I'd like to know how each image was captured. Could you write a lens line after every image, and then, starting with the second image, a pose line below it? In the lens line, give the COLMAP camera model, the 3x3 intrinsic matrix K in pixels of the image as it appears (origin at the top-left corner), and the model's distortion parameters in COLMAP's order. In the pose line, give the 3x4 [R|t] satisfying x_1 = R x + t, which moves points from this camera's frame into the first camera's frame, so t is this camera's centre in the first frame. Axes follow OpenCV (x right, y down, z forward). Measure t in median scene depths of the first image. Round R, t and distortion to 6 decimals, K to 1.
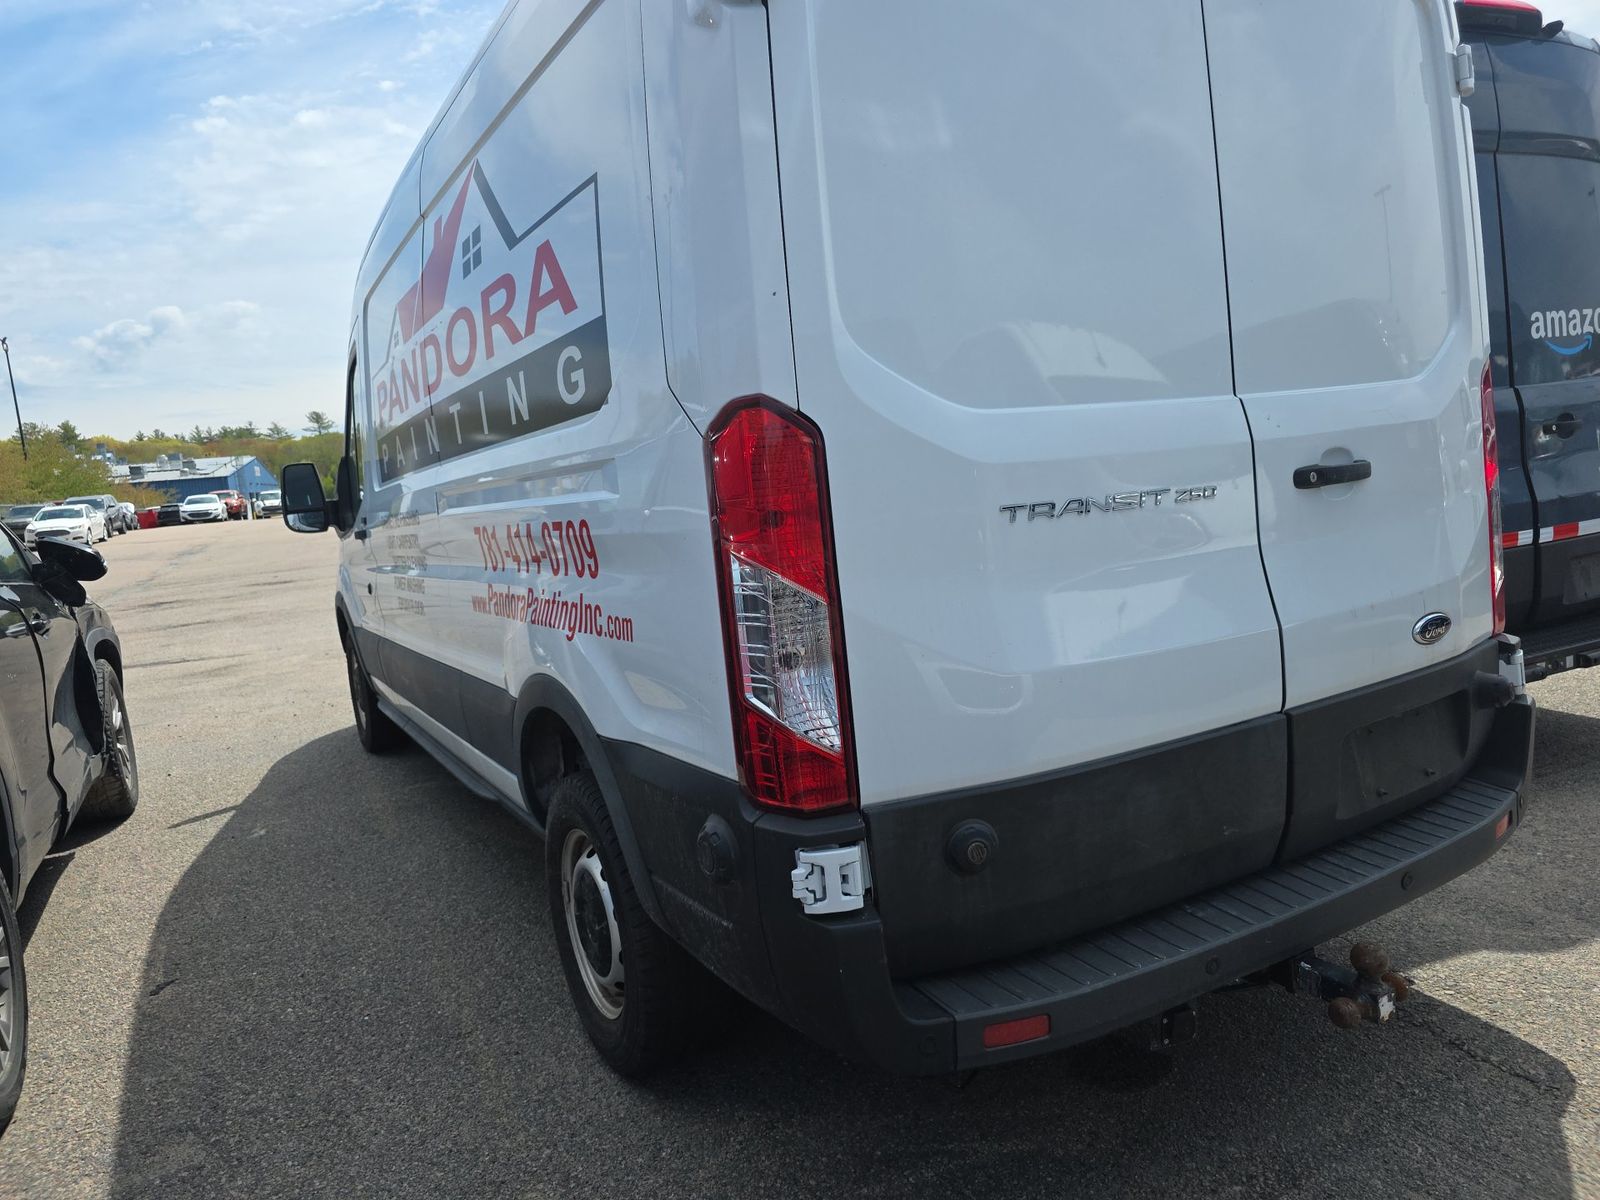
lens RADIAL K [[1100.3, 0, 810.4], [0, 1100.3, 589.7], [0, 0, 1]] dist [0.037717, -0.019351]
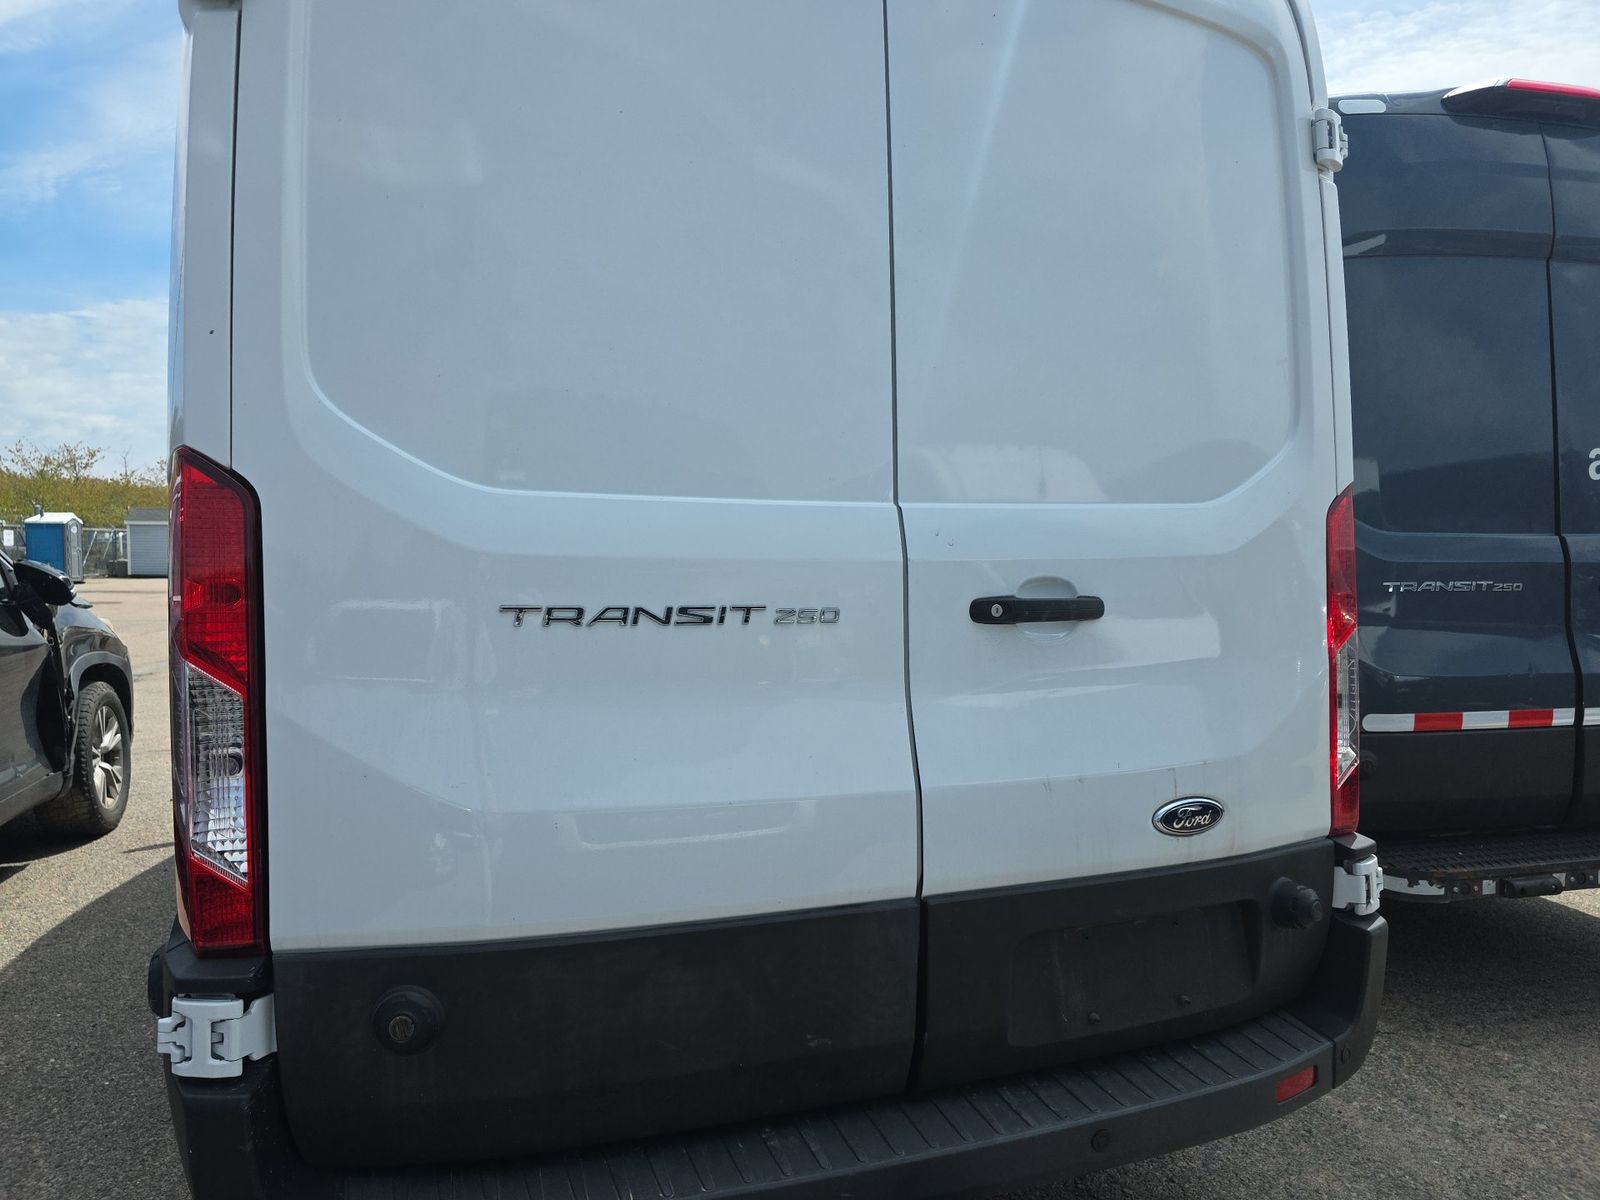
lens RADIAL K [[1100.3, 0, 797.9], [0, 1100.3, 607.1], [0, 0, 1]] dist [0.037717, -0.019351]
pose [[0.980873, 0.095026, -0.169875, 0.452463], [-0.105878, 0.992802, -0.055985, -0.044037], [0.163332, 0.072900, 0.983874, 0.187200]]
